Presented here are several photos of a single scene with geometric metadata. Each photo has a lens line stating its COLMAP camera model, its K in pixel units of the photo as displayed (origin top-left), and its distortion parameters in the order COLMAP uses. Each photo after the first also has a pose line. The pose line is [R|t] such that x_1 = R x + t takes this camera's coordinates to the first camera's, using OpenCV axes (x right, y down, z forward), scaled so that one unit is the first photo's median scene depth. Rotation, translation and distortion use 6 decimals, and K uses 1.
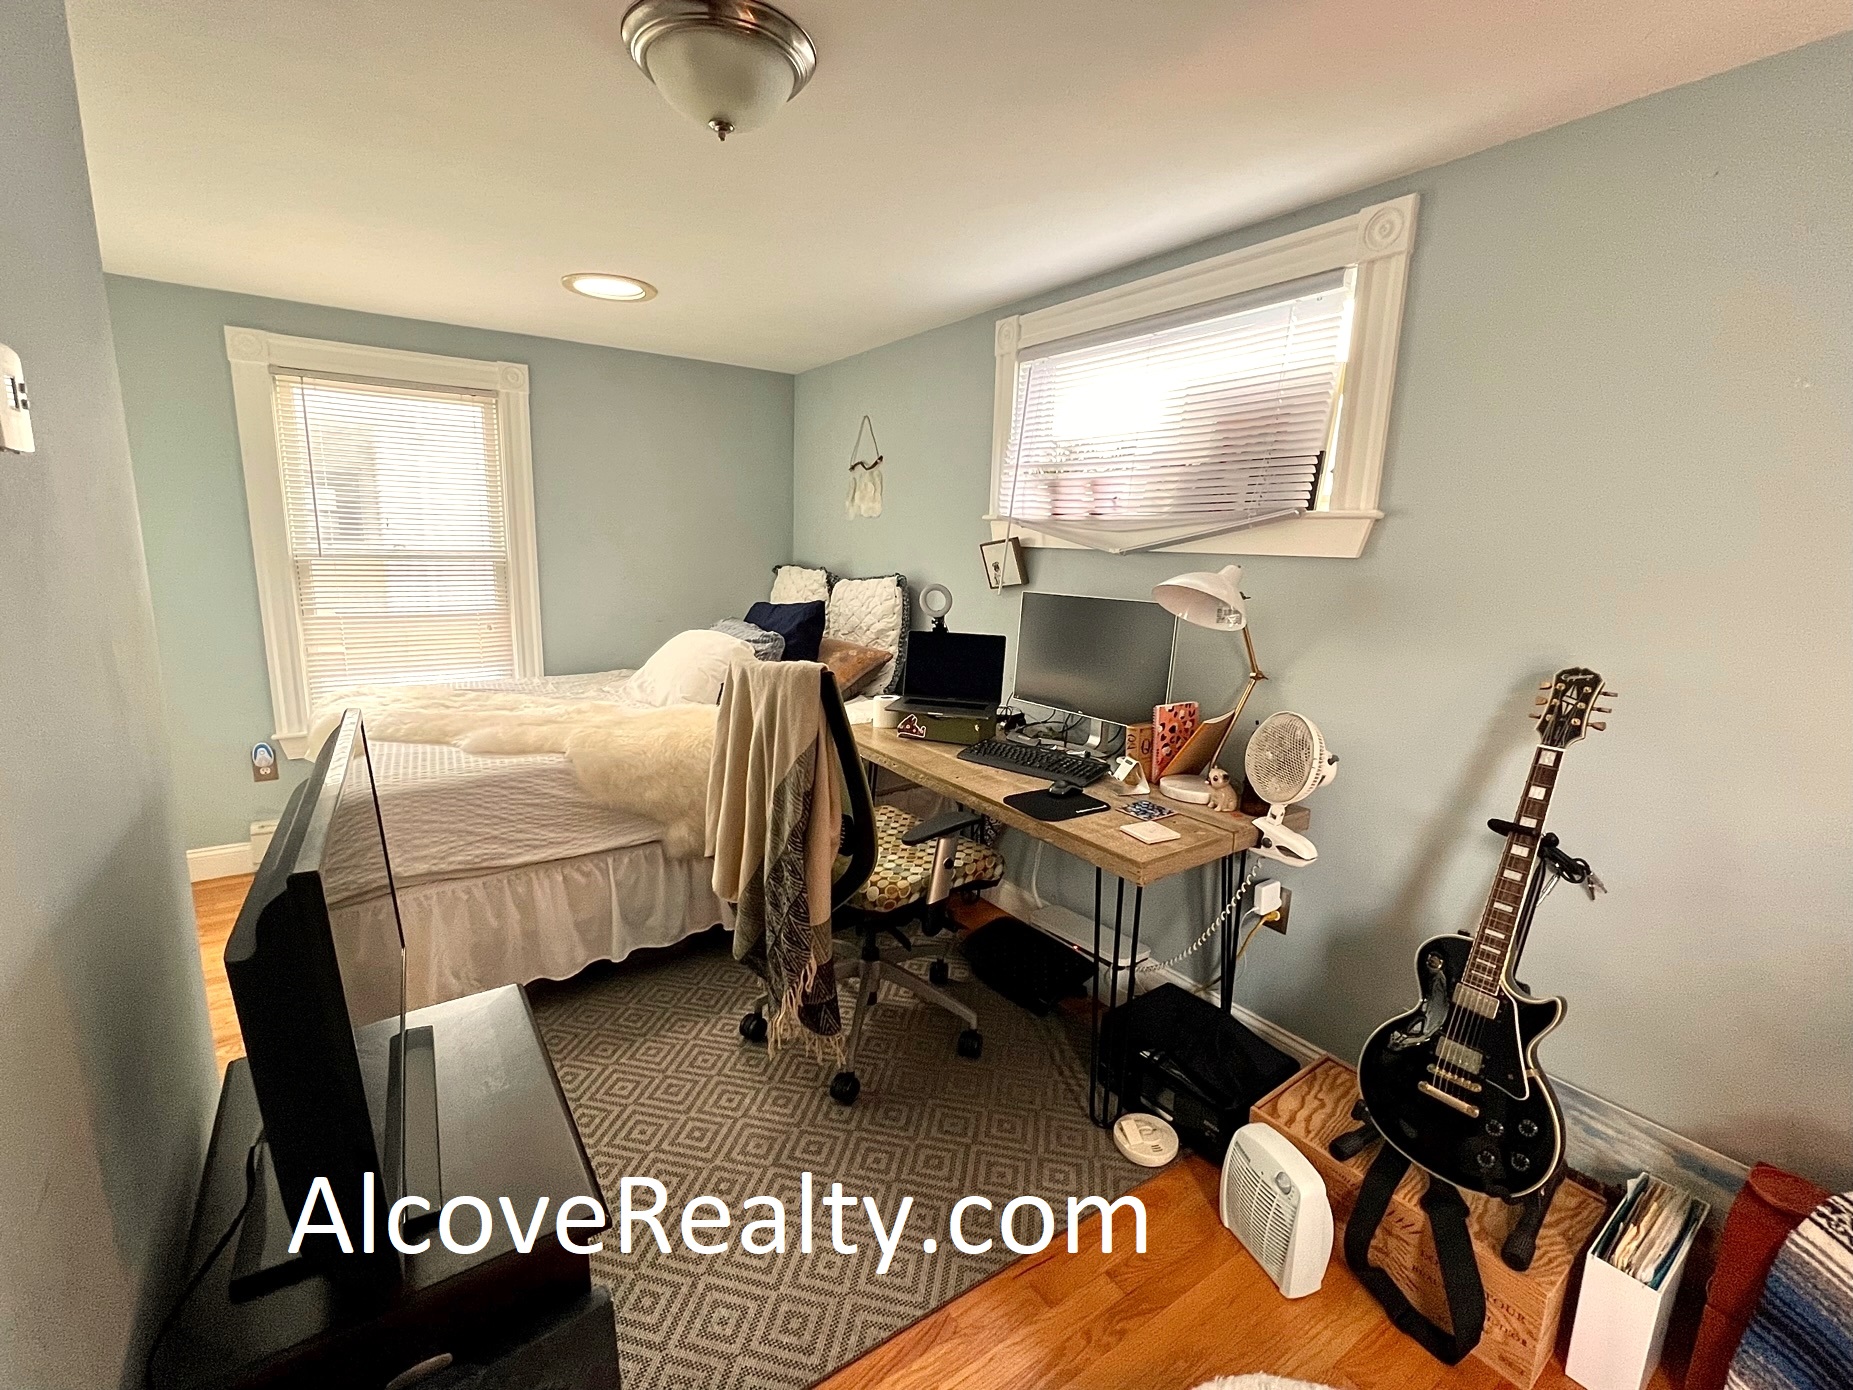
lens RADIAL K [[821.7, 0, 926.5], [0, 821.7, 695.0], [0, 0, 1]] dist [0.000168, -0.000012]
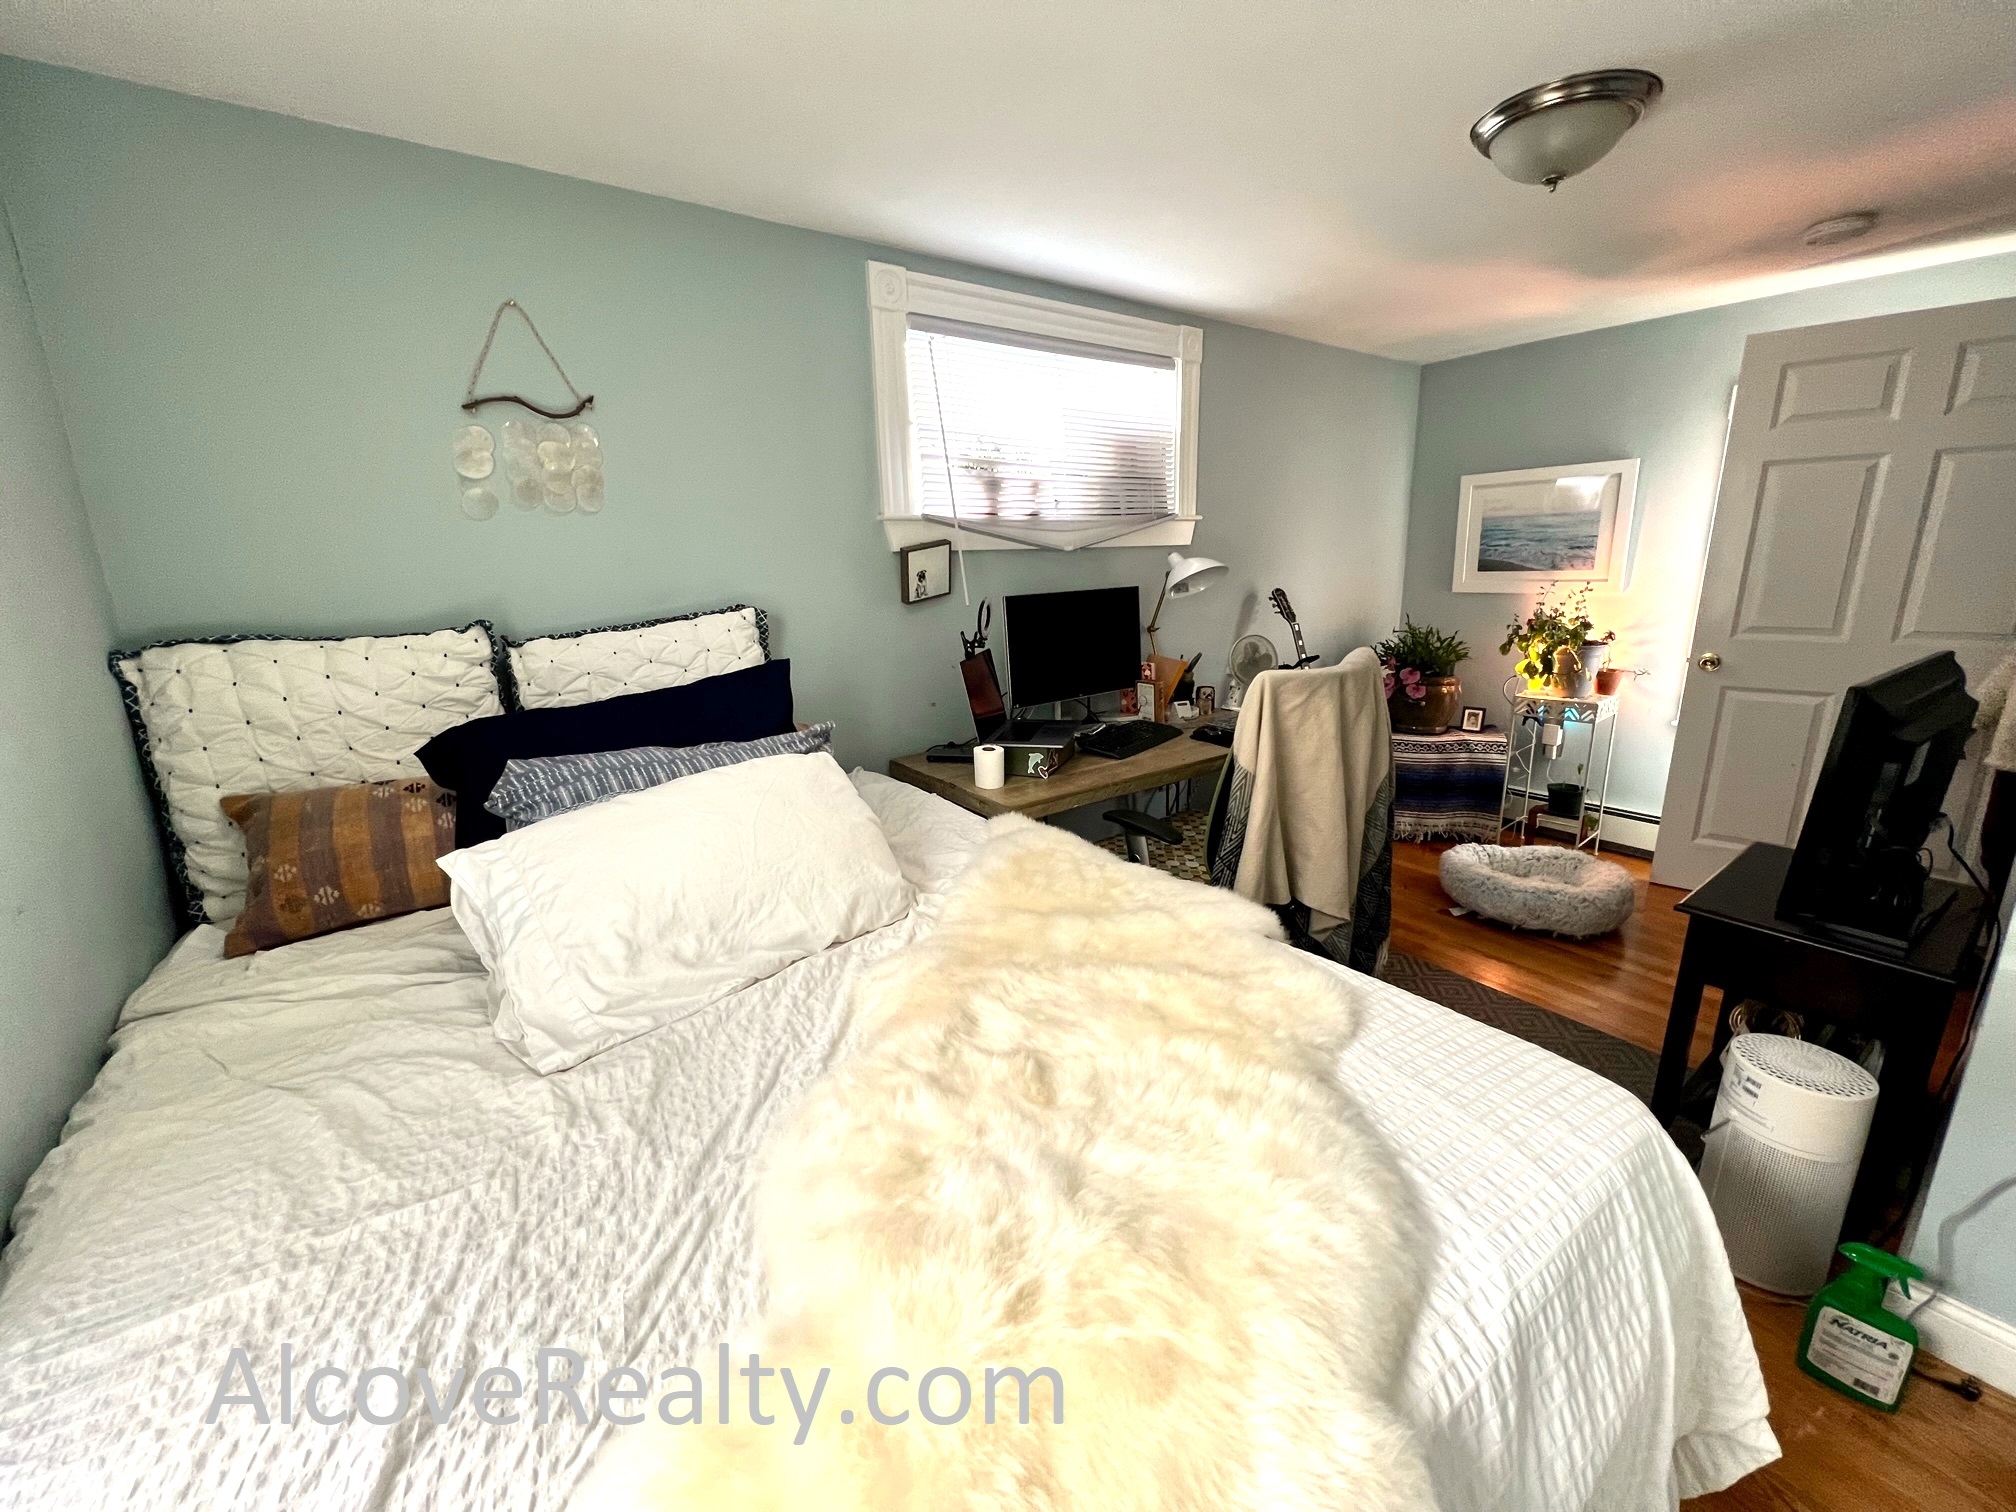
lens RADIAL K [[804.2, 0, 1008.0], [0, 804.2, 756.0], [0, 0, 1]] dist [-0.000408, -0.000021]
pose [[-0.022124, -0.268098, 0.963138, -0.846139], [0.213805, 0.939817, 0.266518, -0.204357], [-0.976626, 0.211820, 0.036528, 1.024745]]
